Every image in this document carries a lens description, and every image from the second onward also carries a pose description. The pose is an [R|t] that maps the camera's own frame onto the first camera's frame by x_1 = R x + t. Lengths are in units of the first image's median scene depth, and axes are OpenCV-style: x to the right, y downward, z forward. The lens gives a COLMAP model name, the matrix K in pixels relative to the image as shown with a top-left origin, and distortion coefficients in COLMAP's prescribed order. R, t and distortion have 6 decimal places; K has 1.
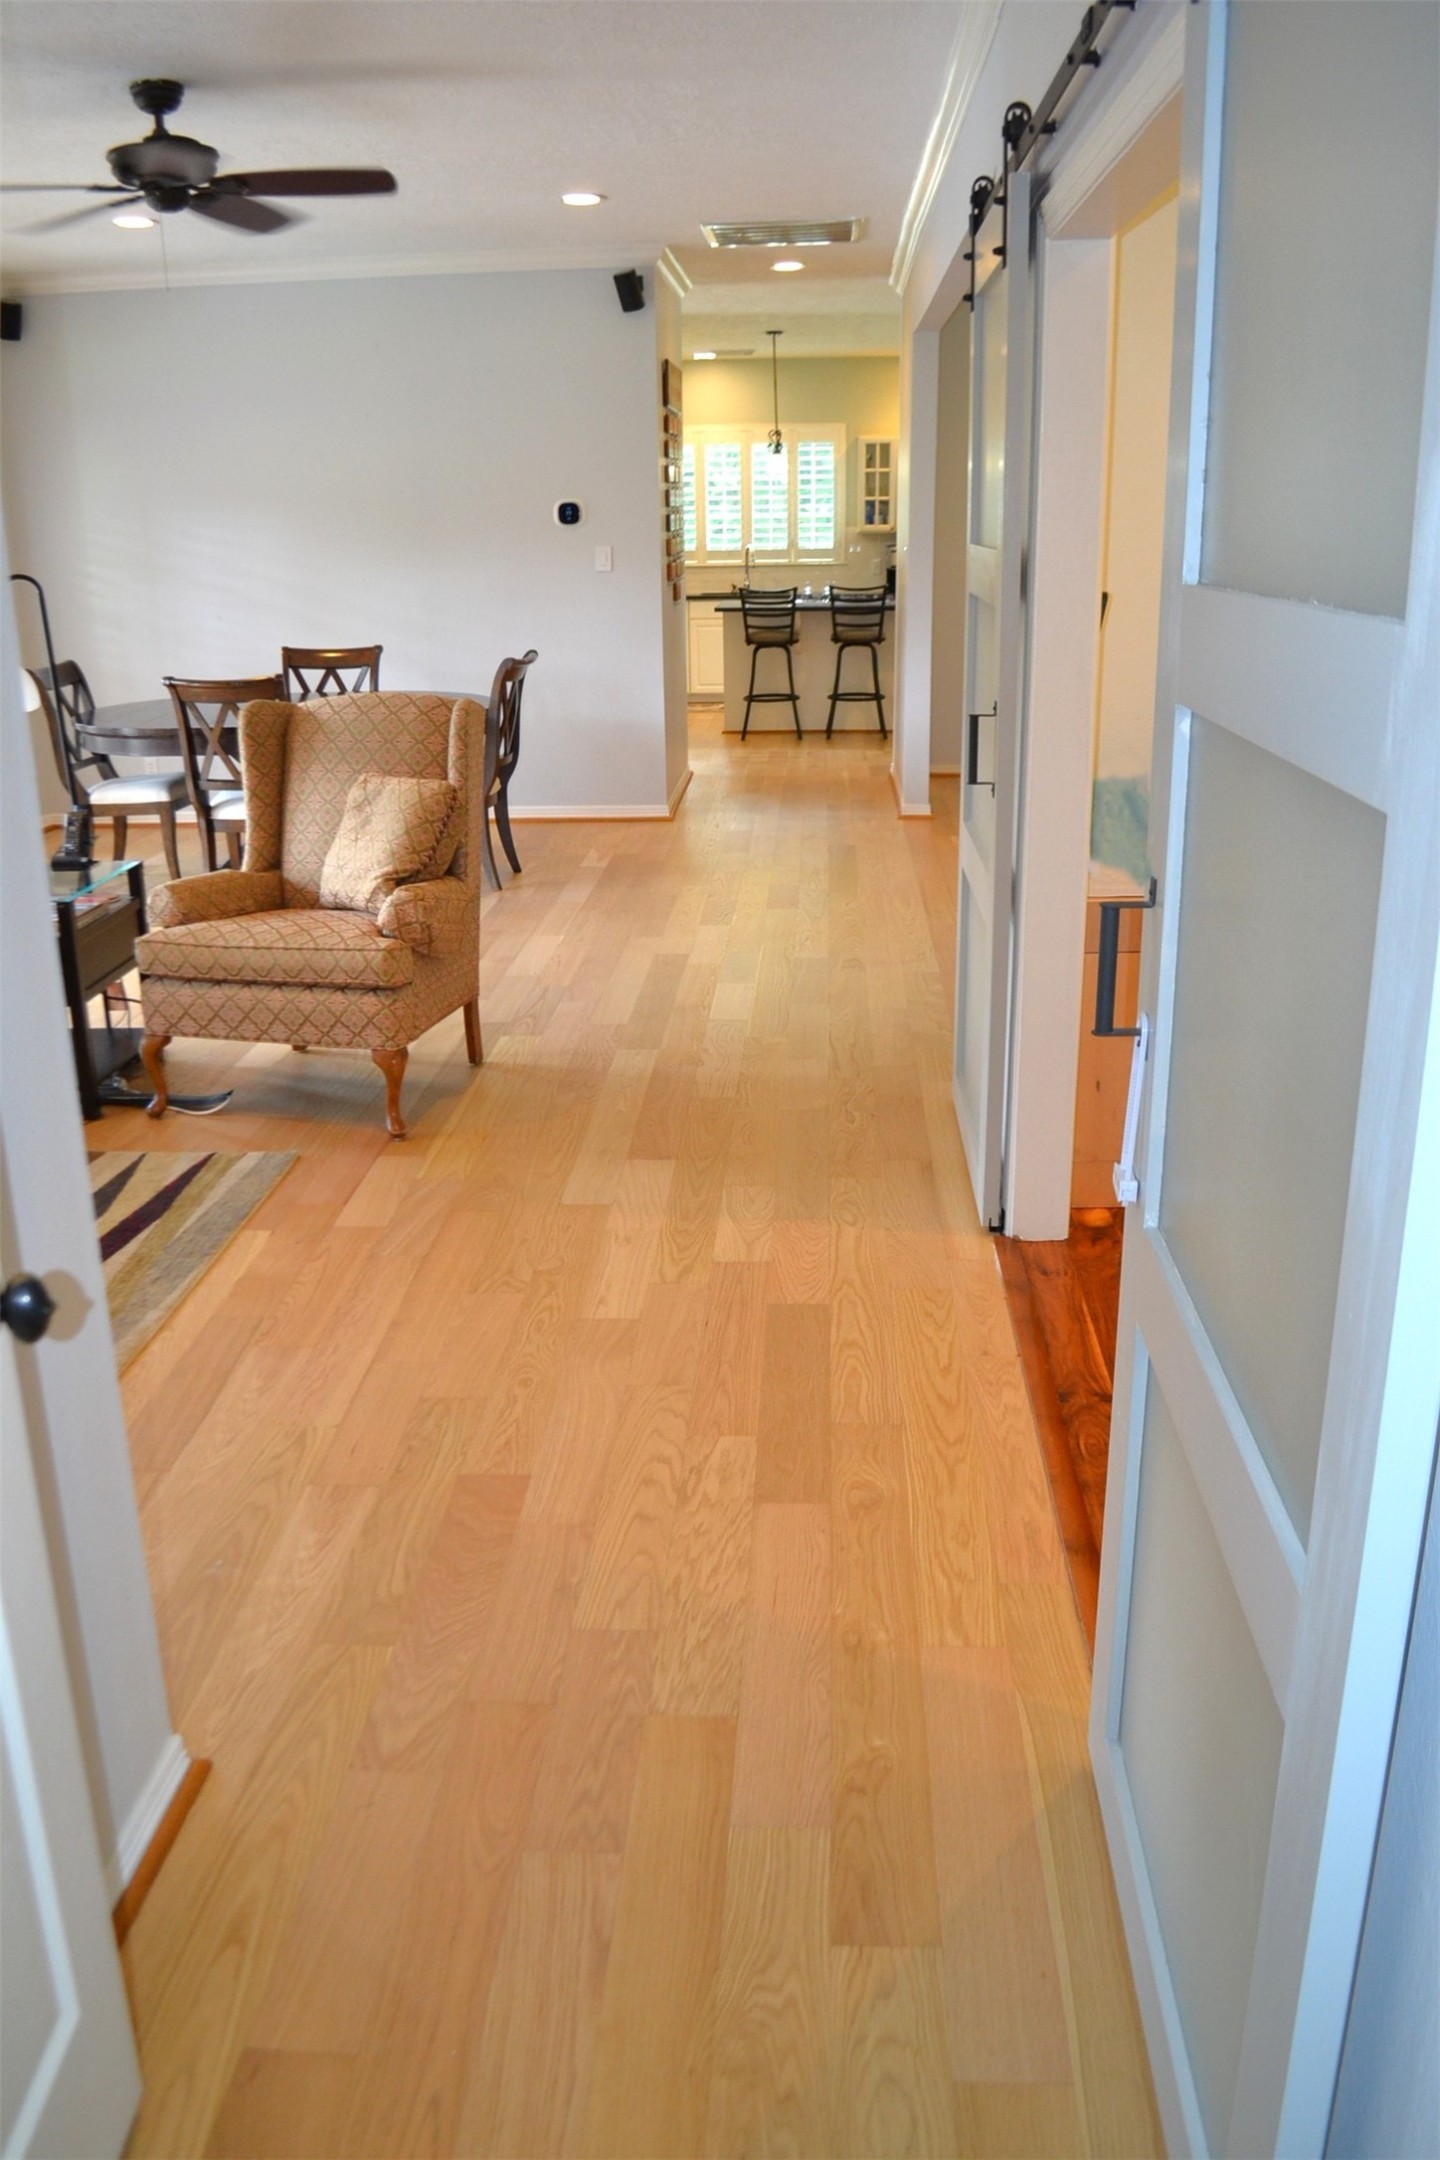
lens RADIAL K [[1751.3, 0, 720.0], [0, 1751.3, 1080.0], [0, 0, 1]] dist [-0.066350, 0.006861]
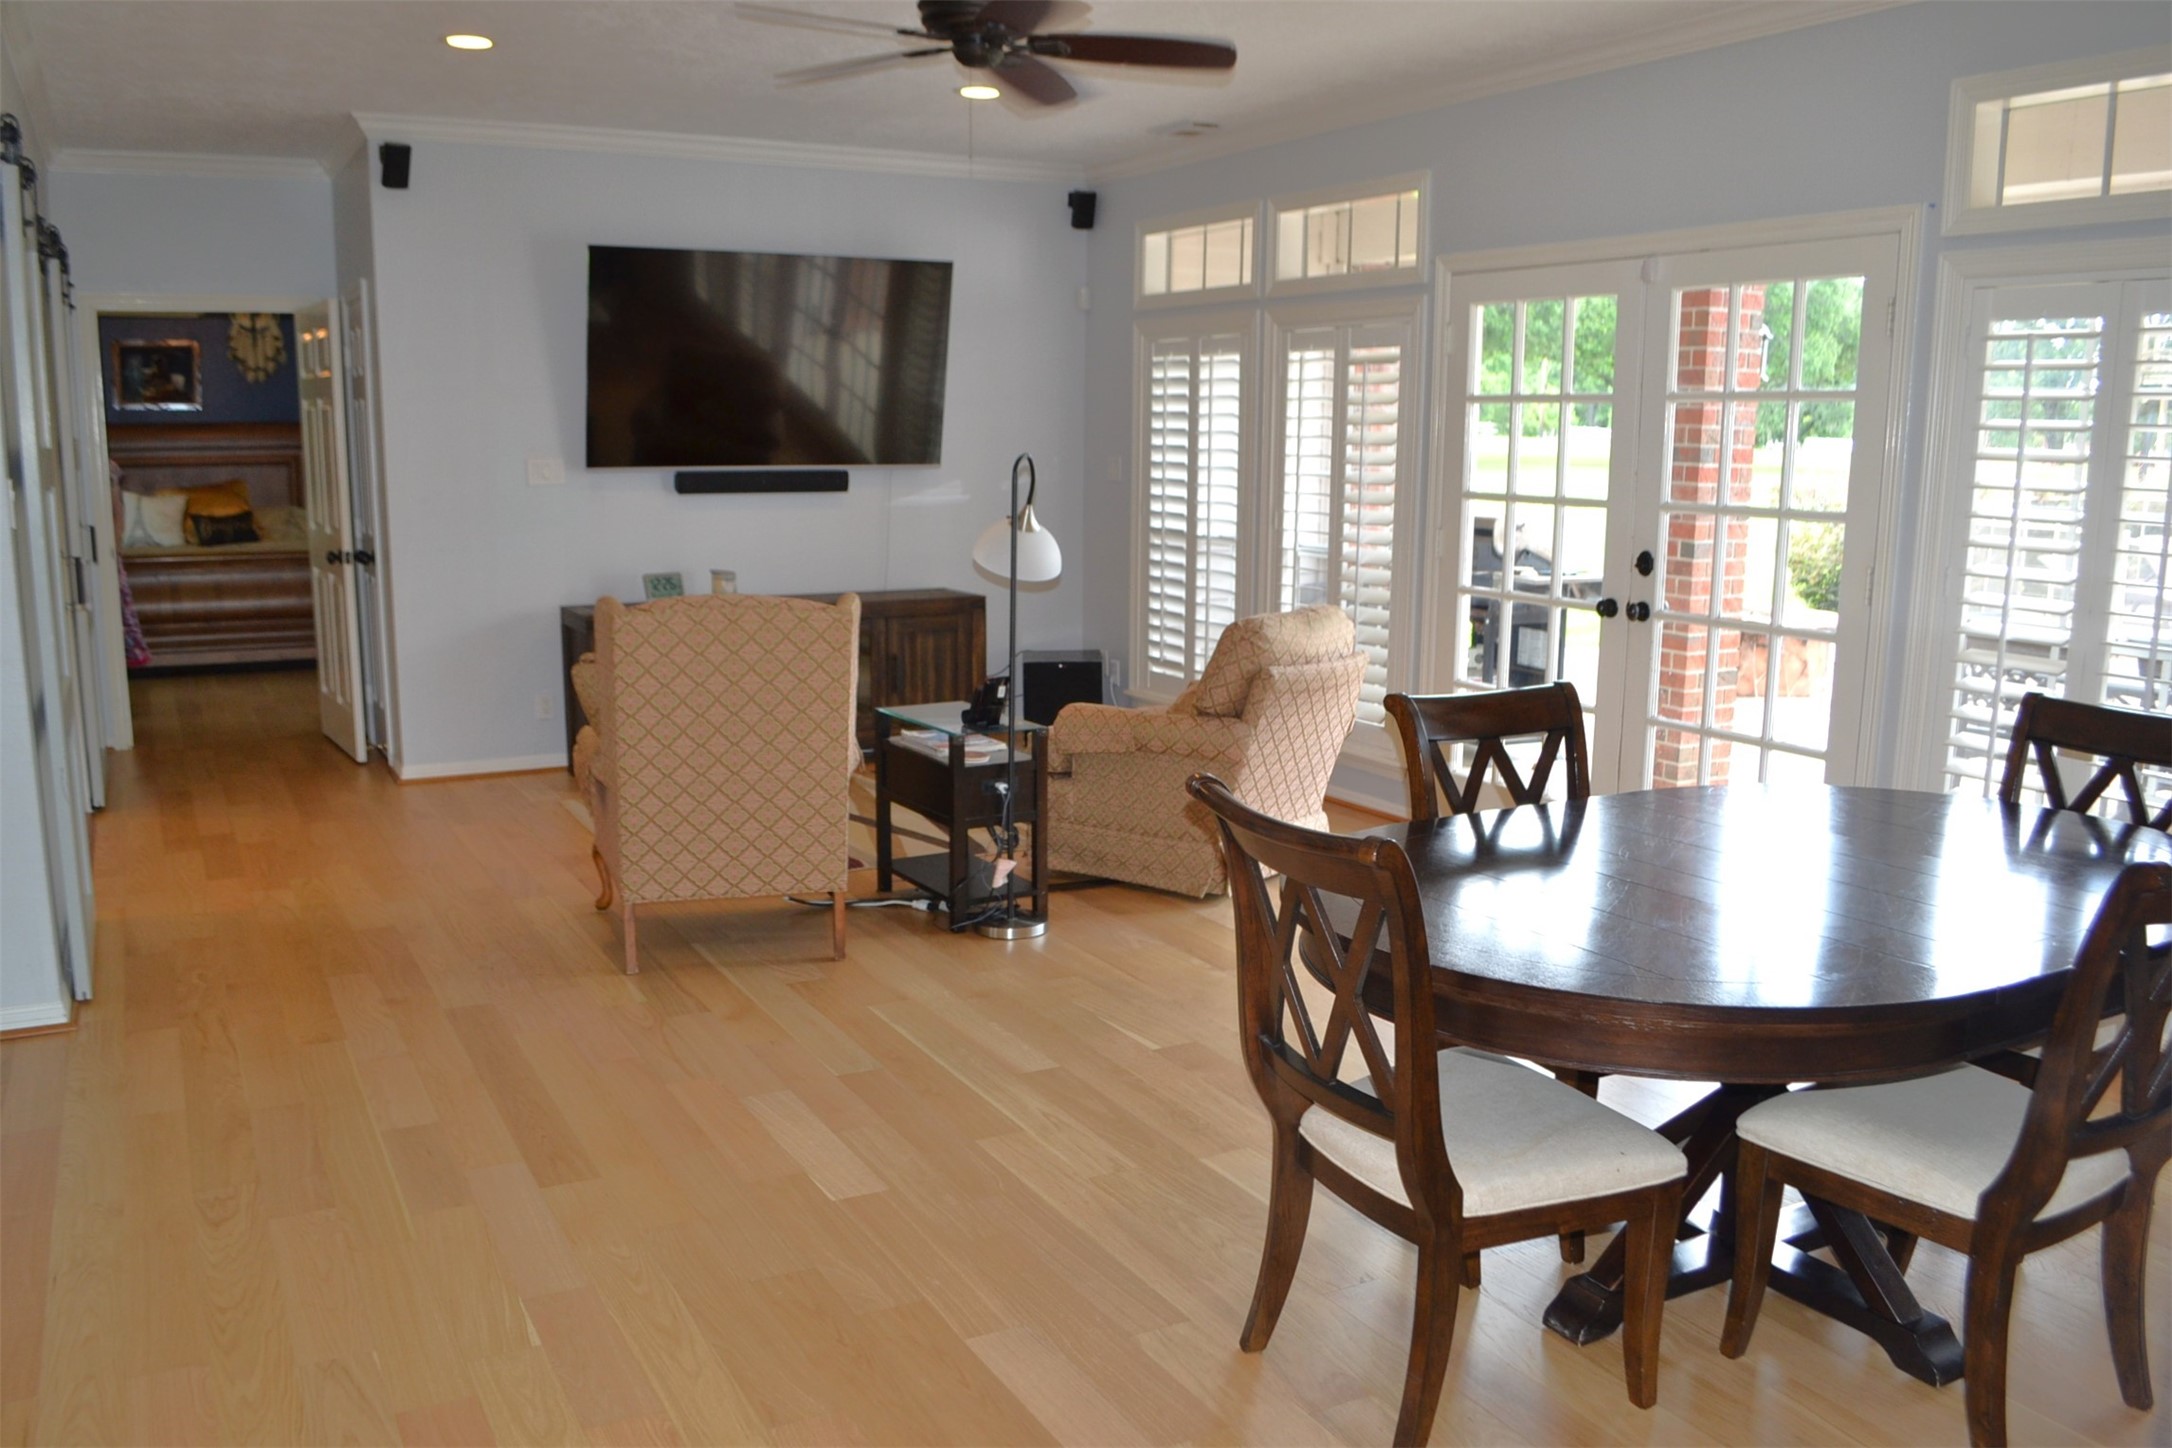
lens RADIAL K [[1731.6, 0, 1085.3], [0, 1731.6, 748.5], [0, 0, 1]] dist [-0.084831, 0.014145]
pose [[-0.845528, 0.108928, -0.522701, 0.128575], [-0.160090, 0.882207, 0.442811, -0.572620], [0.509366, 0.458089, -0.728493, 1.764059]]
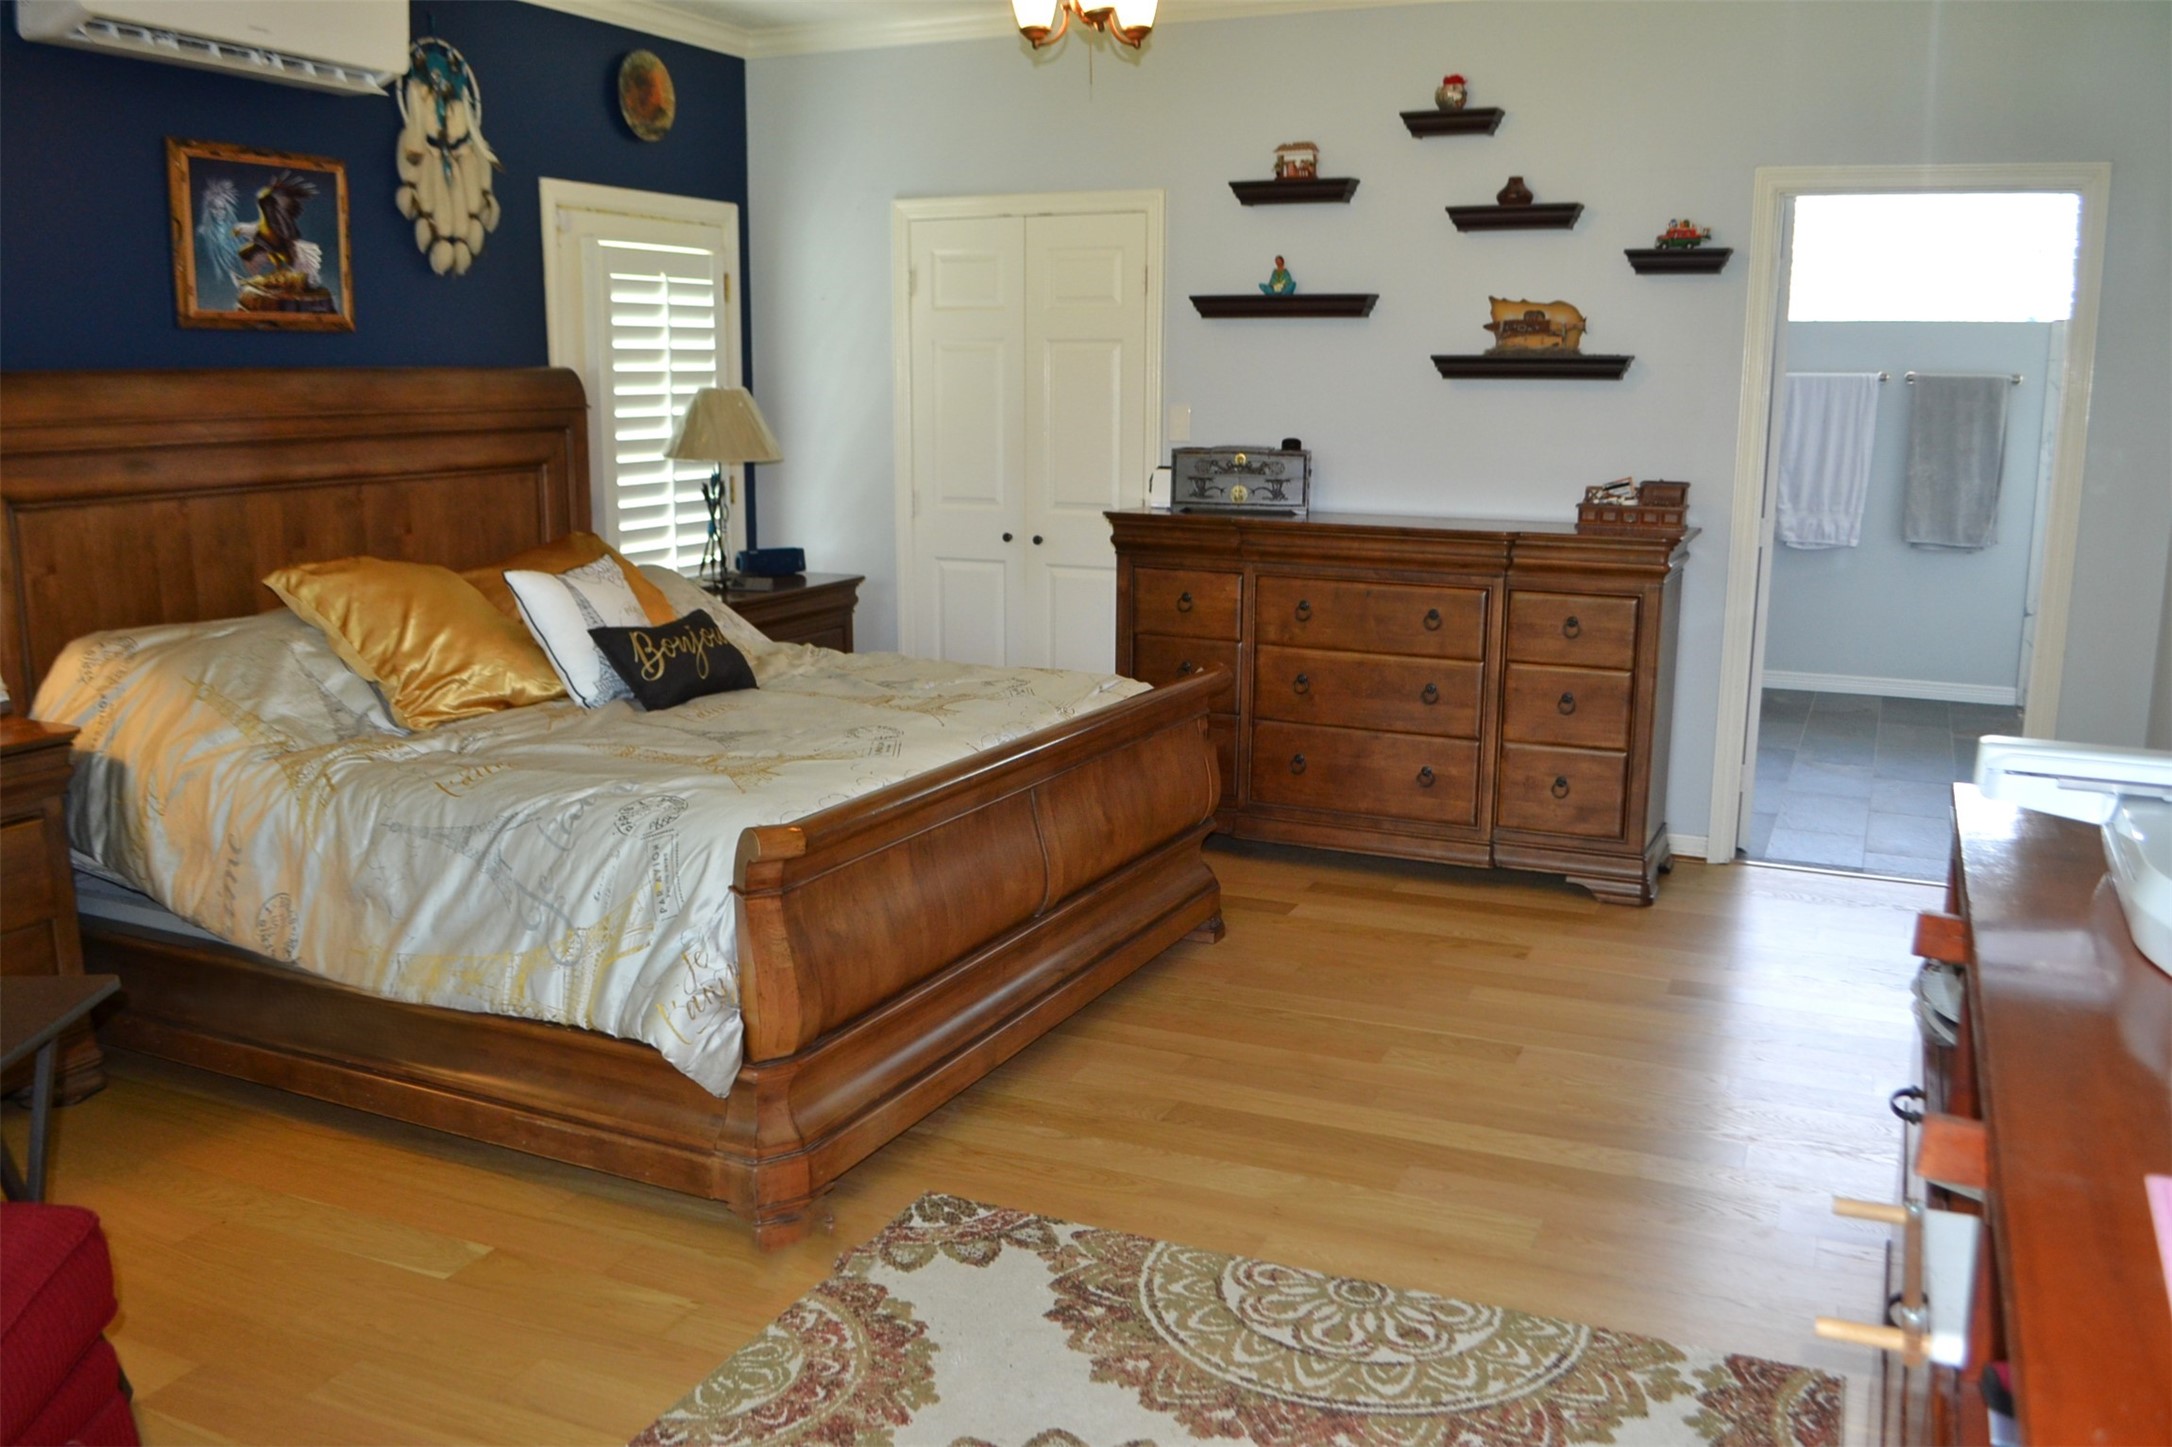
lens RADIAL K [[1790.8, 0, 1092.8], [0, 1790.8, 749.3], [0, 0, 1]] dist [-0.082319, 0.014418]
pose [[-0.354553, 0.203878, -0.912538, 0.675845], [-0.291702, 0.903115, 0.315109, 0.046100], [0.888371, 0.377912, -0.260730, -0.138416]]
